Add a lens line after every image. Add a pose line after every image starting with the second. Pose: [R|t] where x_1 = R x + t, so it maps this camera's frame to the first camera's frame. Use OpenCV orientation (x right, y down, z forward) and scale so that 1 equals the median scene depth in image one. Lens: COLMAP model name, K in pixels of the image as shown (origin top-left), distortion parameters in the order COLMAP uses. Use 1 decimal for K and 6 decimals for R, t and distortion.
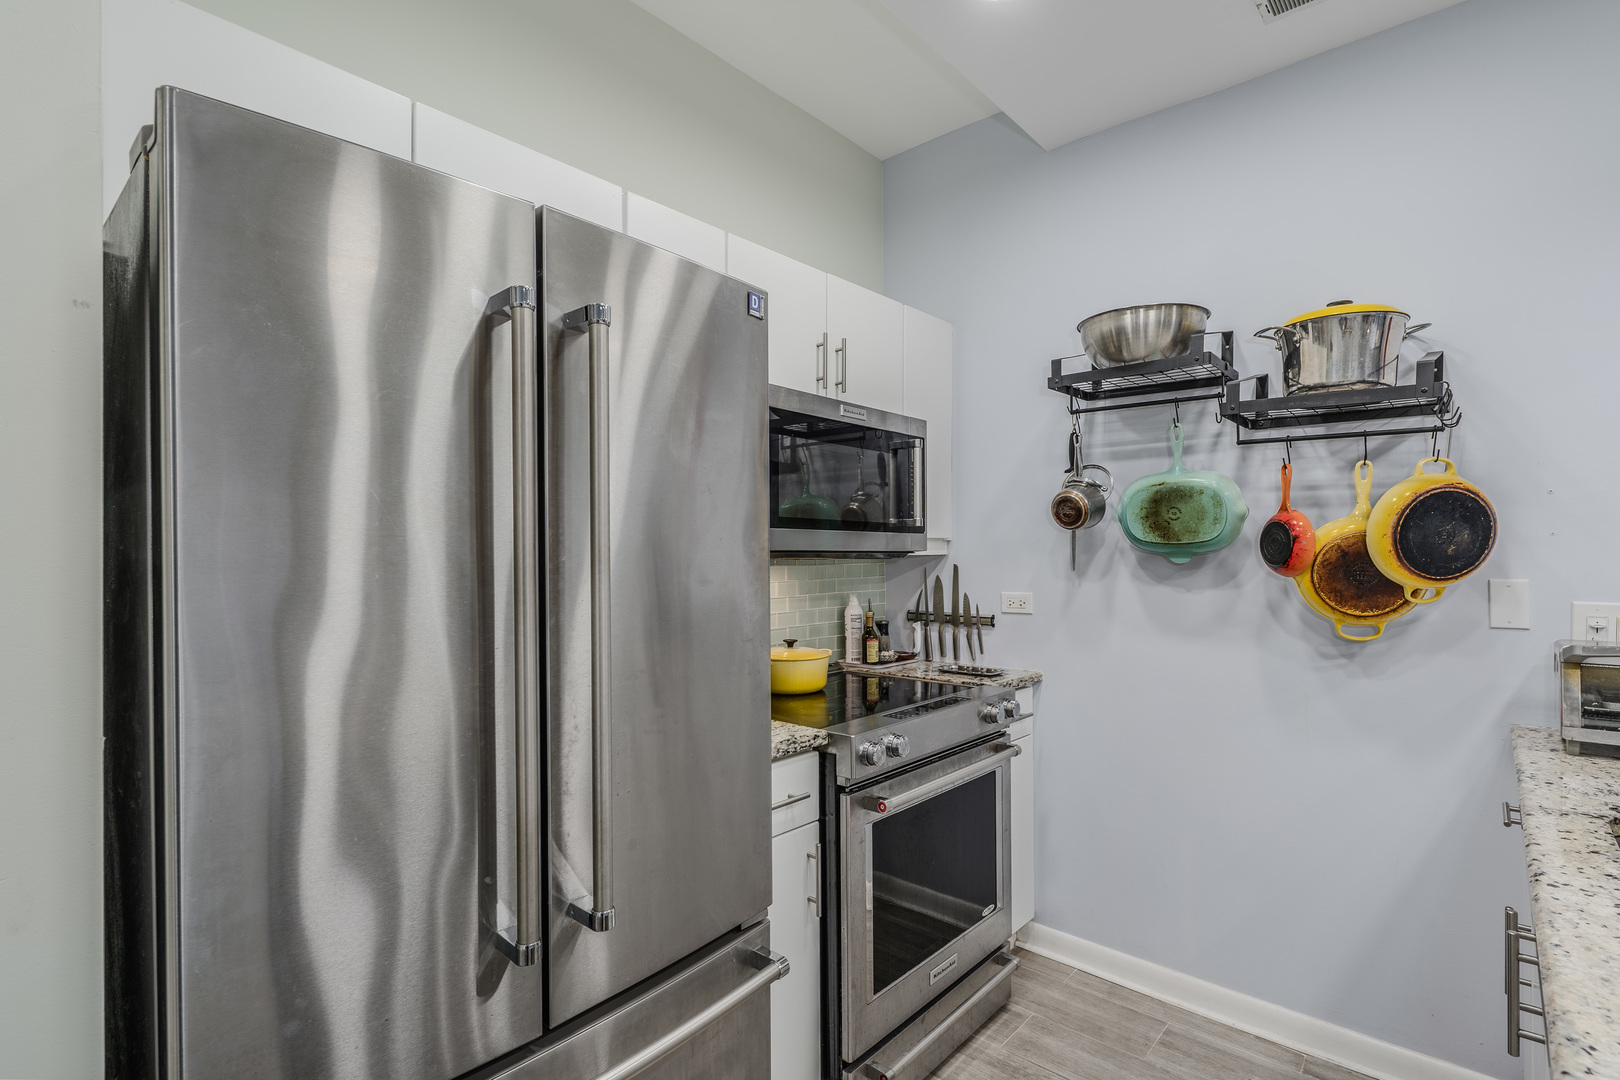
lens RADIAL K [[794.0, 0, 803.4], [0, 794.0, 554.5], [0, 0, 1]] dist [0.003906, 0.000909]
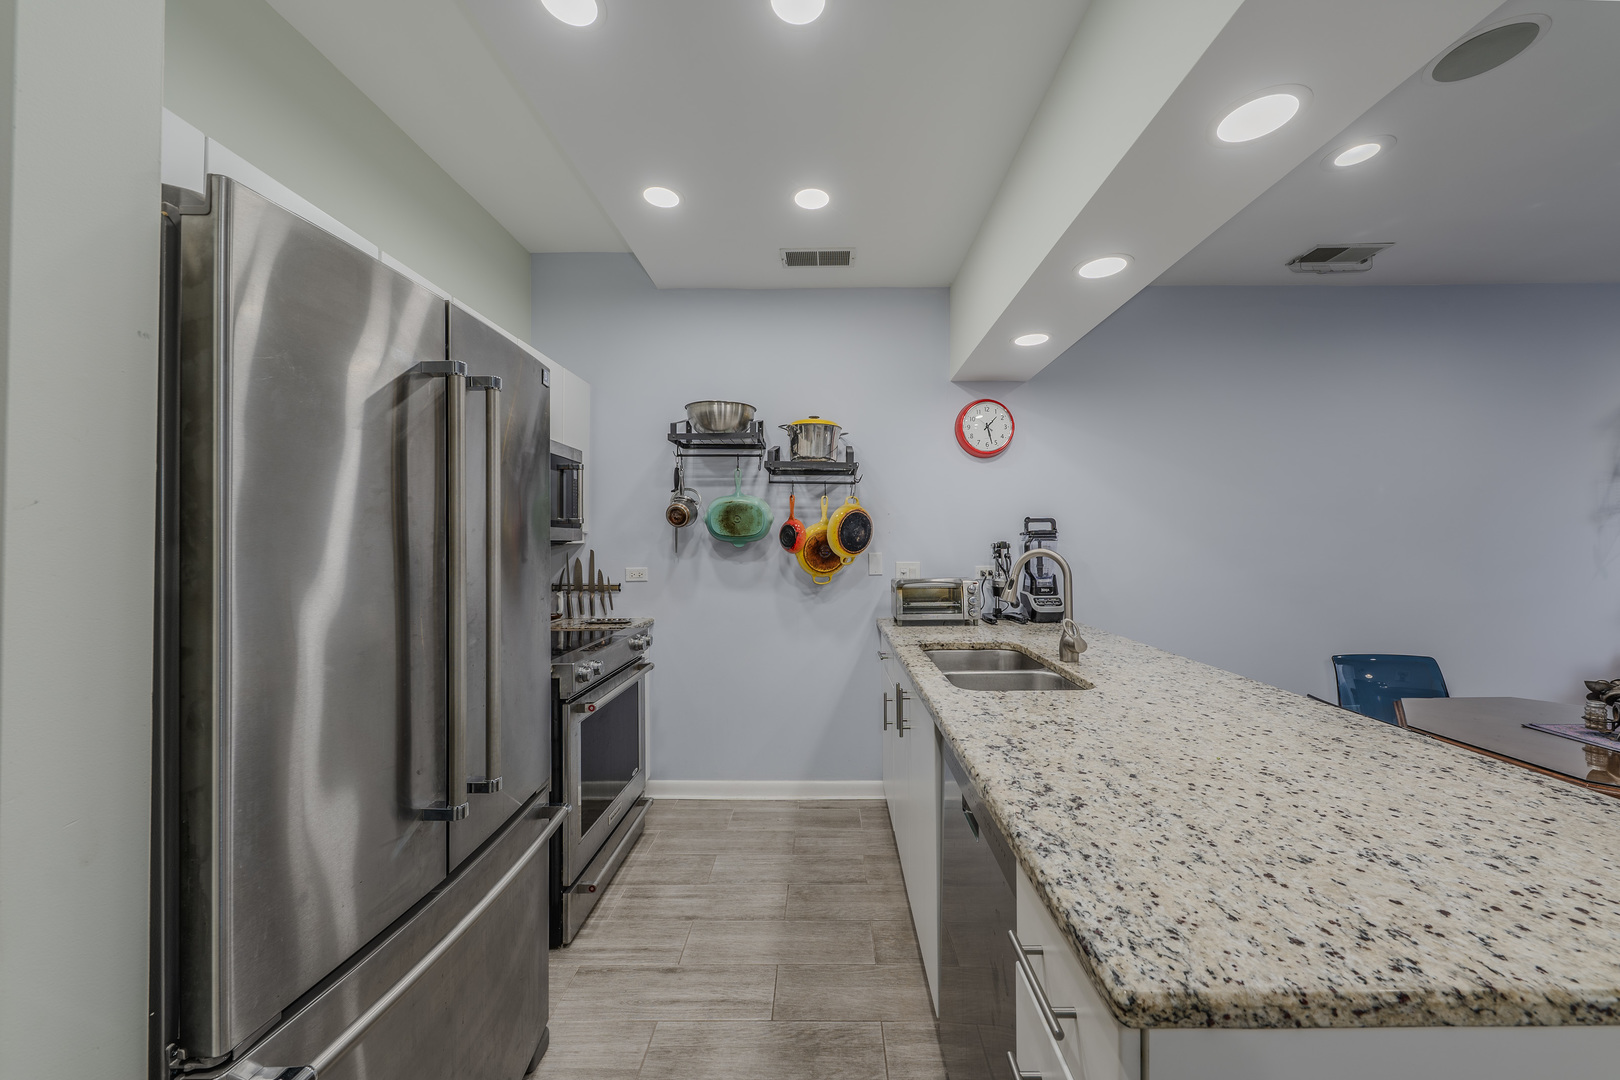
lens RADIAL K [[582.6, 0, 835.7], [0, 582.6, 533.6], [0, 0, 1]] dist [0.000454, 0.000072]
pose [[0.747795, 0.006357, 0.663899, -0.231712], [0.005425, 0.999862, -0.015685, 0.002284], [-0.663907, 0.015331, 0.747658, -0.118800]]
